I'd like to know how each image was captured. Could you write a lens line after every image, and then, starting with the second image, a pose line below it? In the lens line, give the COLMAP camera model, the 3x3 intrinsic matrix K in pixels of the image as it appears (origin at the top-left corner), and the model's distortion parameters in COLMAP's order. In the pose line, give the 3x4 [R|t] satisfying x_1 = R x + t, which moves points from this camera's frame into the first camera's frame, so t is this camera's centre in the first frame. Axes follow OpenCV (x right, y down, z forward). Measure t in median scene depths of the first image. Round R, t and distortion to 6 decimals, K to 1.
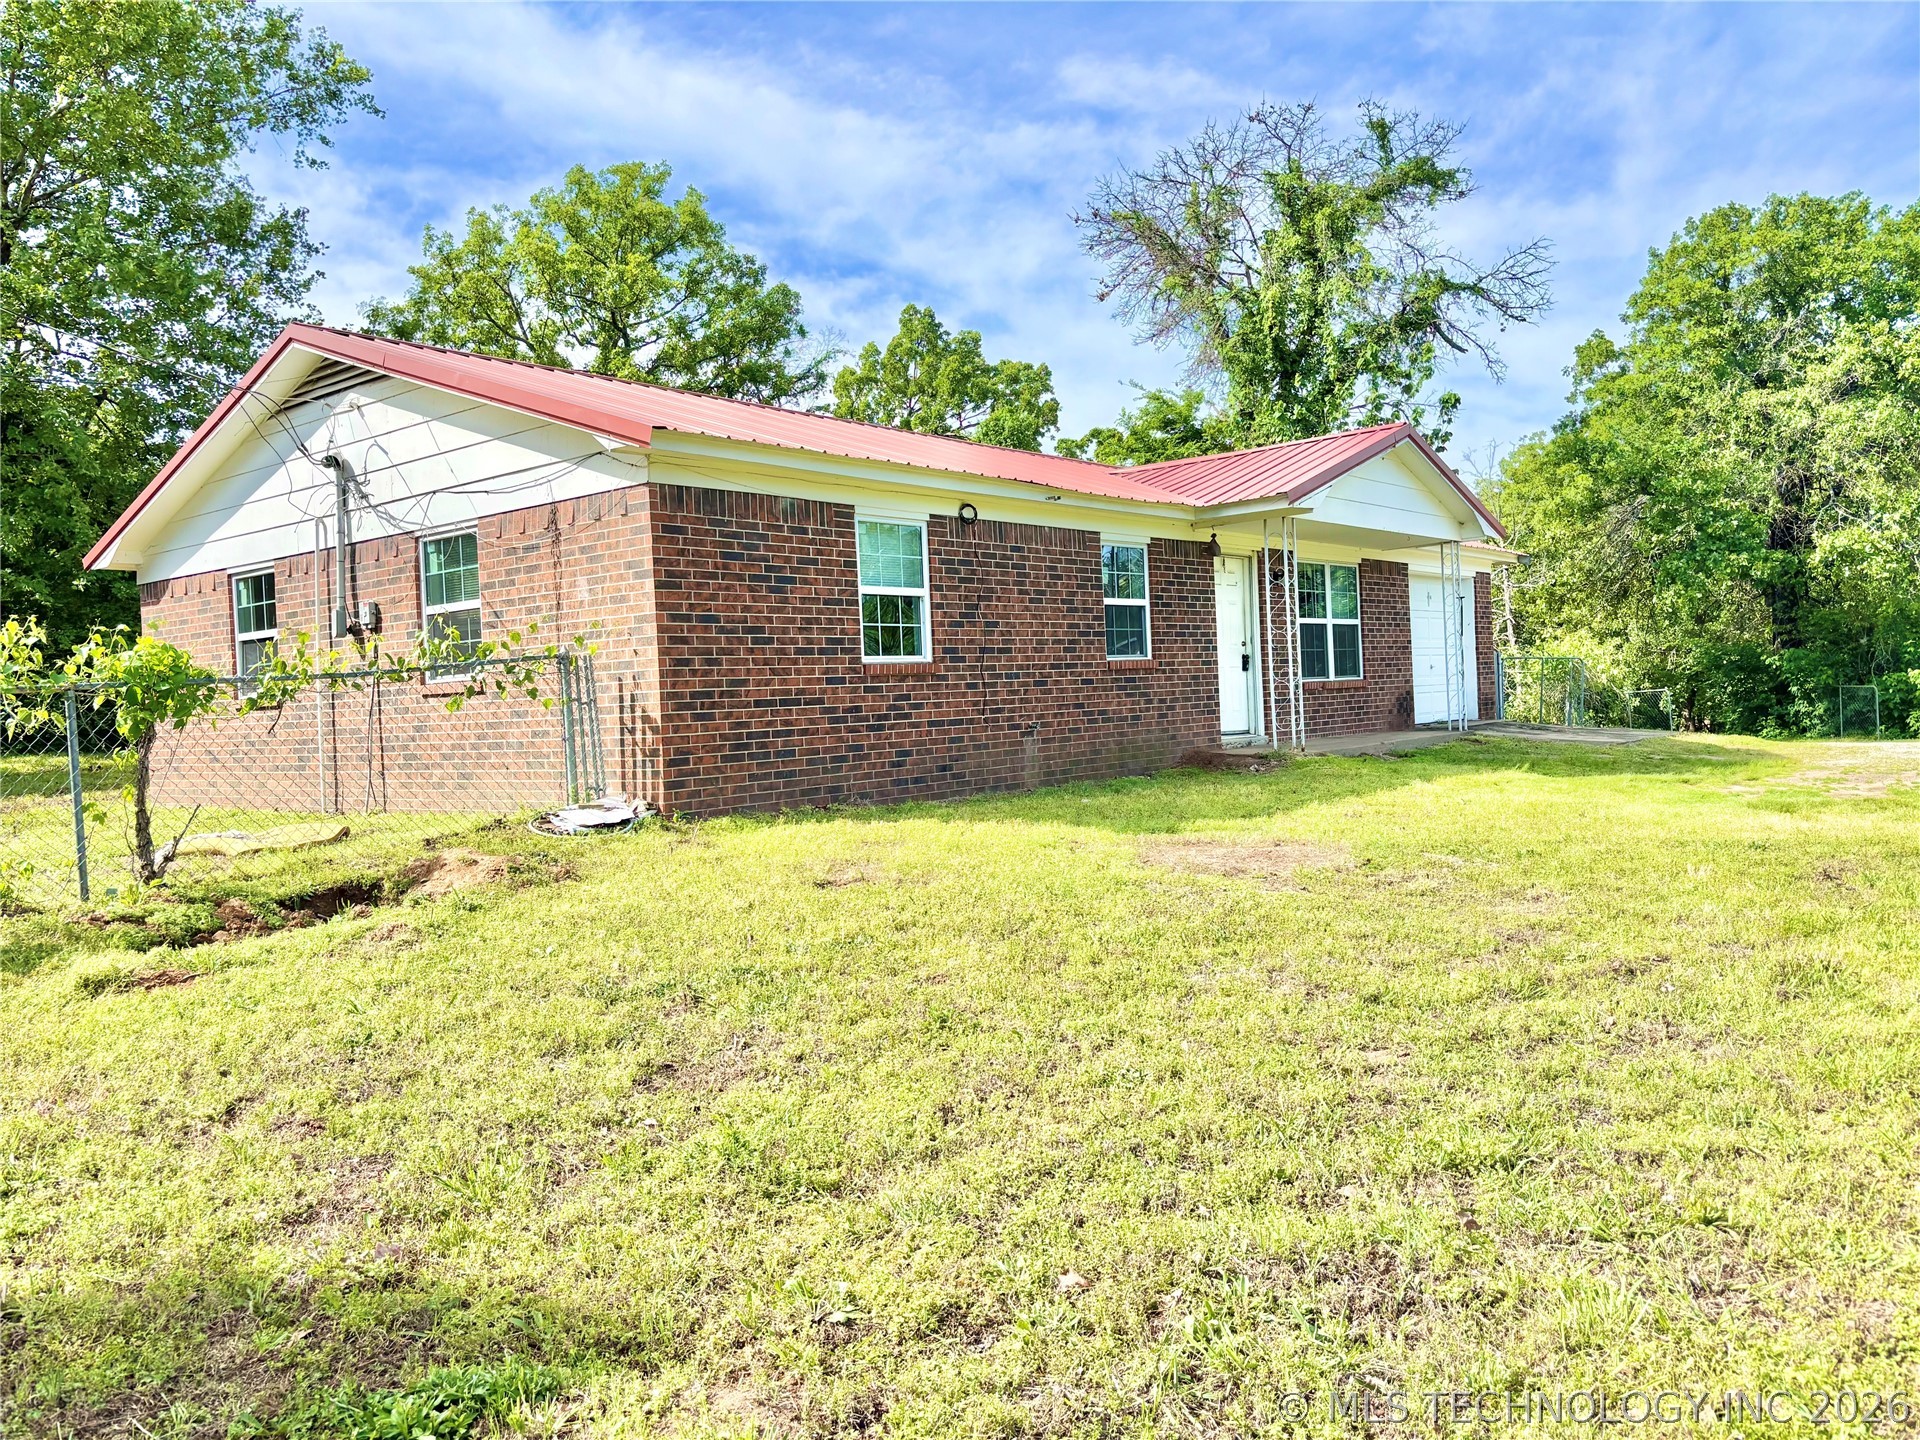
lens RADIAL K [[1450.1, 0, 962.8], [0, 1450.1, 718.9], [0, 0, 1]] dist [0.009073, -0.026606]
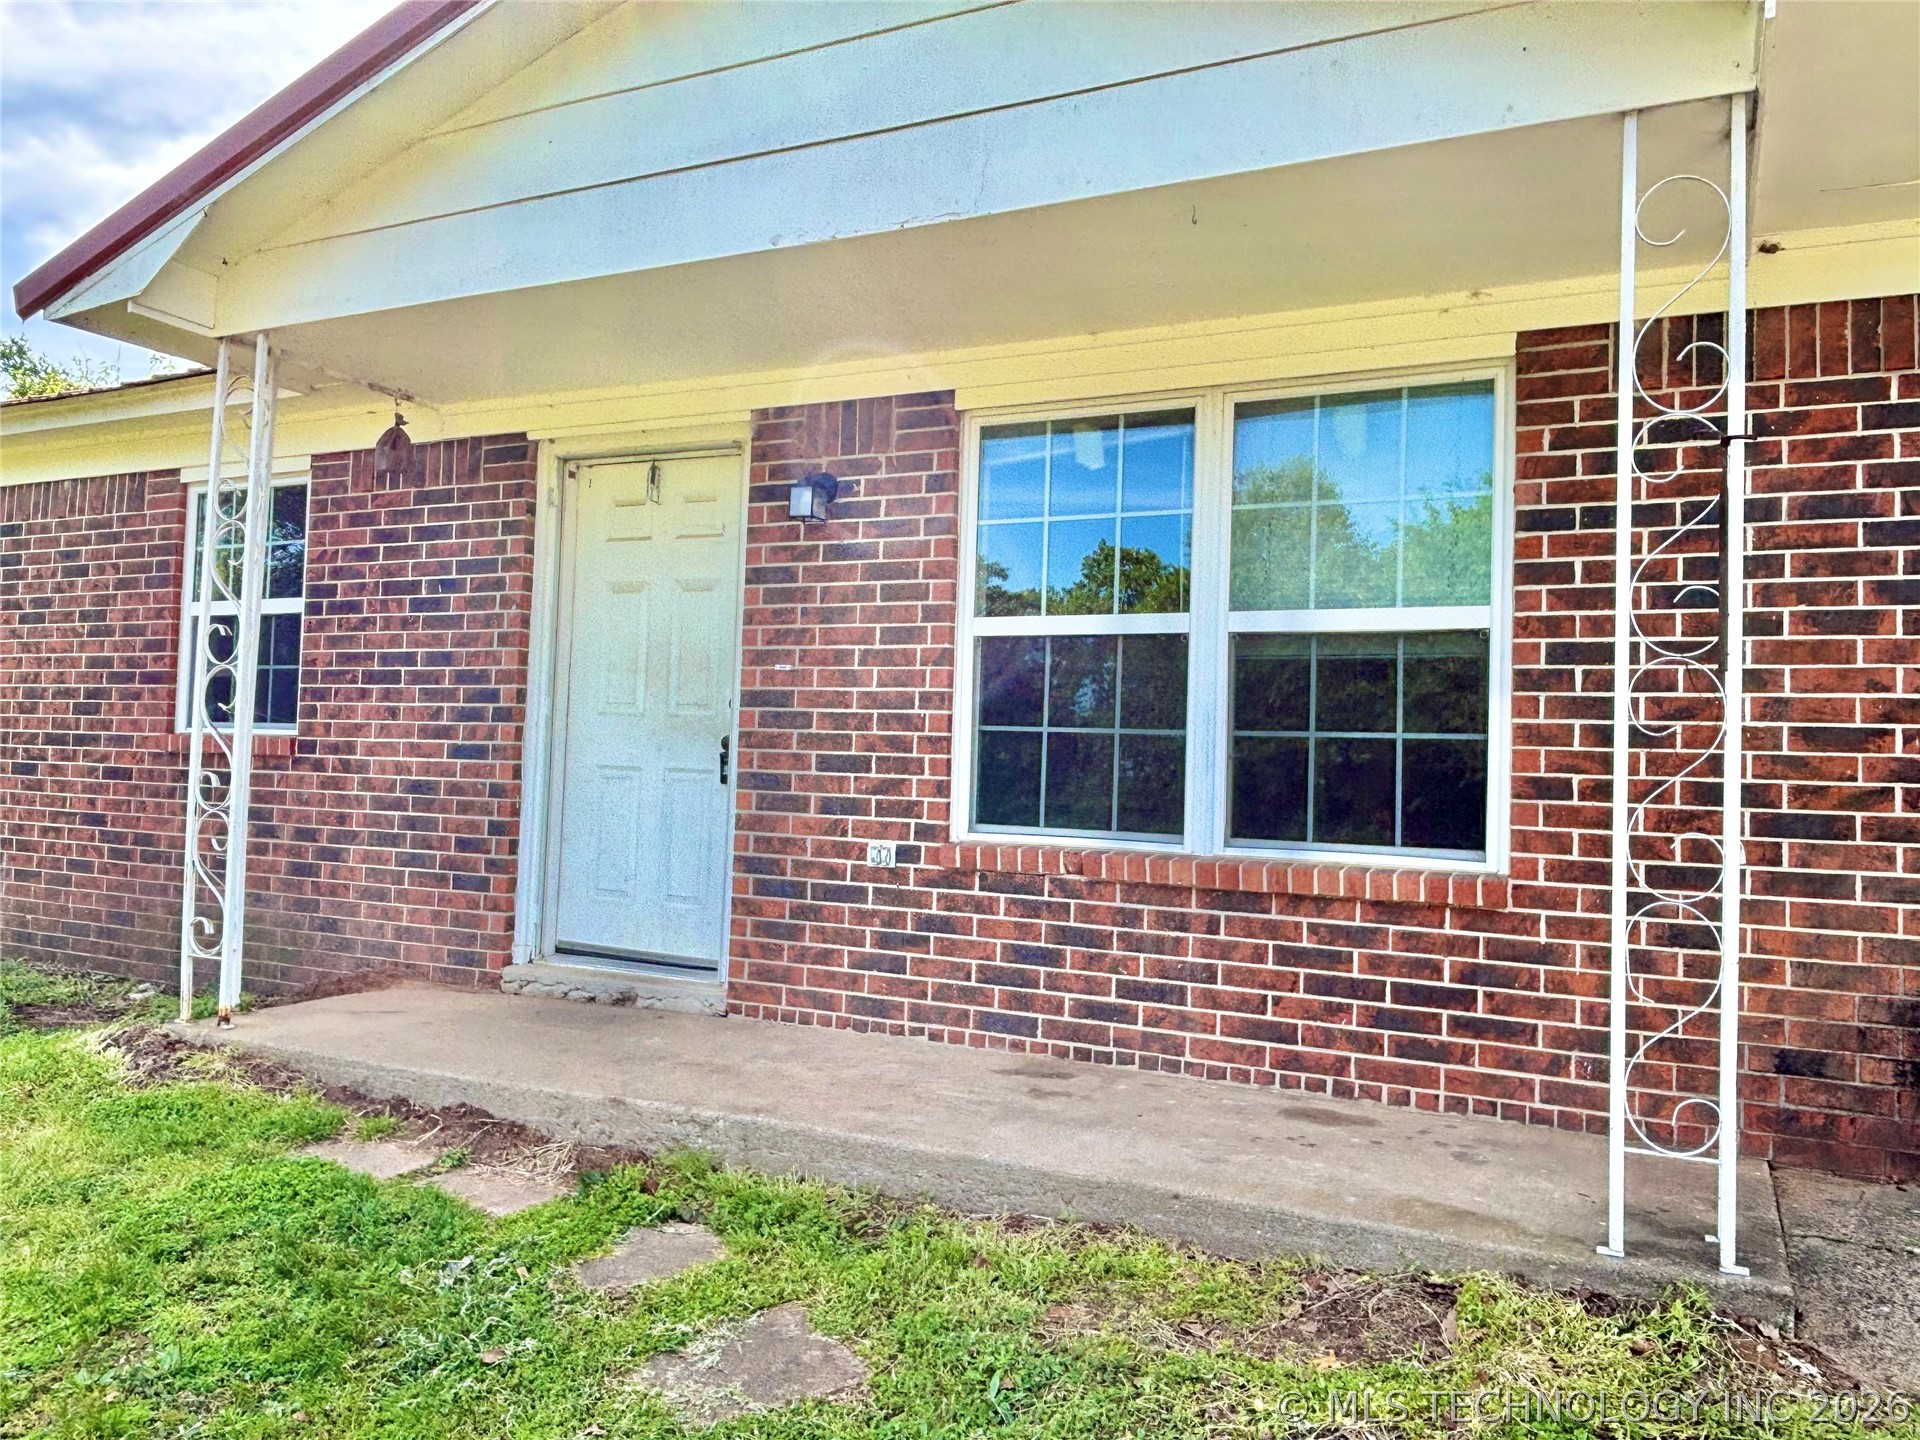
lens RADIAL K [[1450.1, 0, 966.4], [0, 1450.1, 713.2], [0, 0, 1]] dist [0.009073, -0.026606]
pose [[0.227361, 0.010923, -0.973749, 0.645301], [-0.059343, 0.998234, -0.002658, -0.063135], [0.972001, 0.058389, 0.227608, 1.181988]]
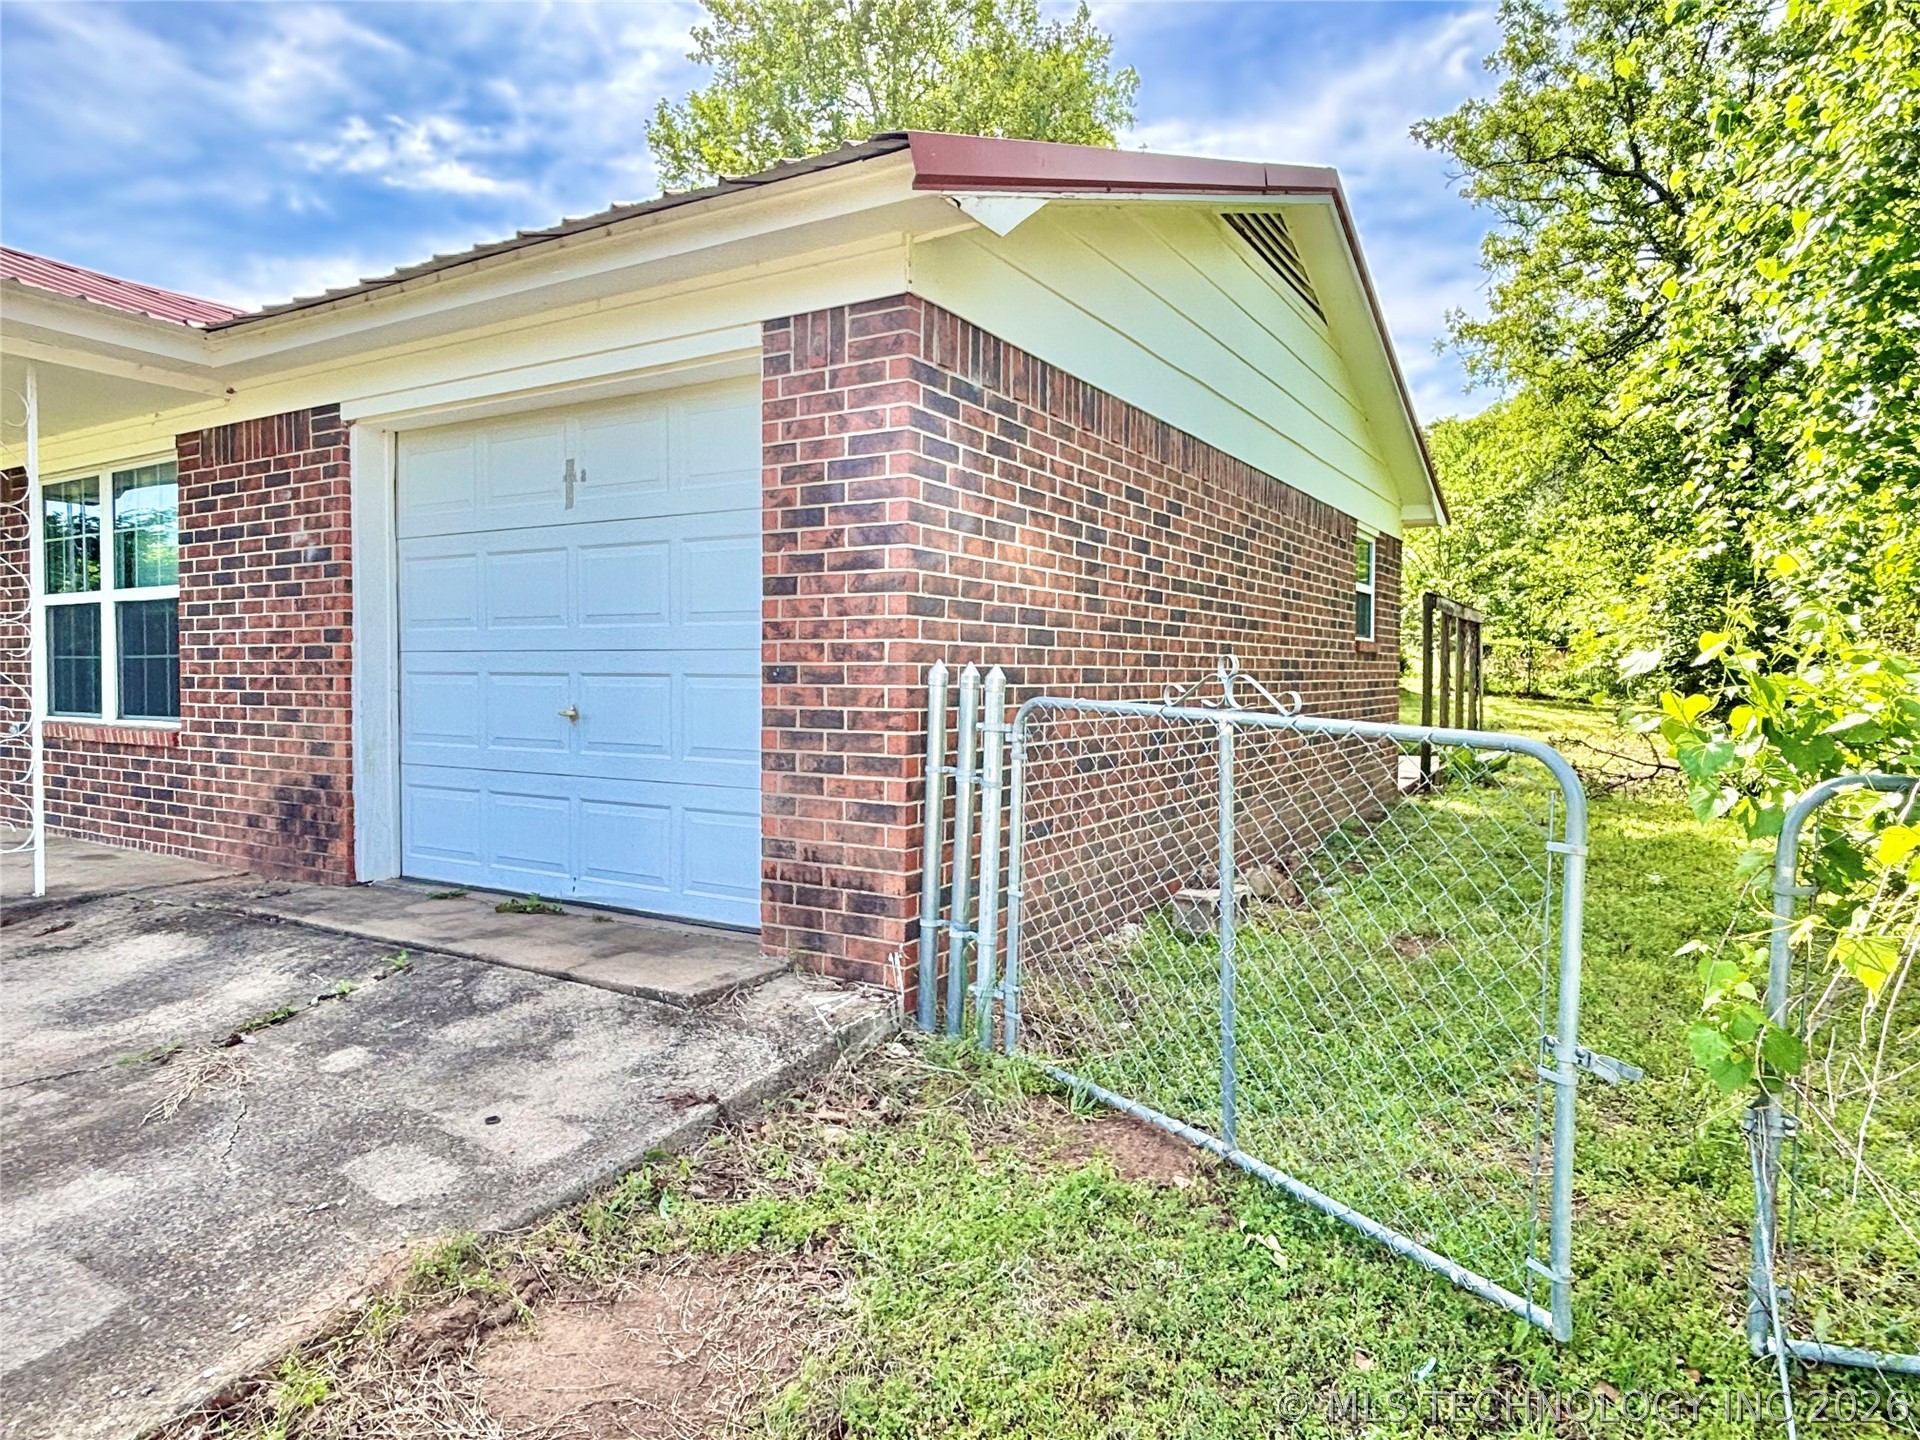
lens RADIAL K [[1211.8, 0, 956.5], [0, 1211.8, 724.8], [0, 0, 1]] dist [-0.008983, -0.003727]
pose [[0.158688, 0.081677, -0.983945, 0.886553], [-0.030286, 0.996506, 0.077835, -0.084473], [0.986864, 0.017449, 0.160607, 1.582364]]
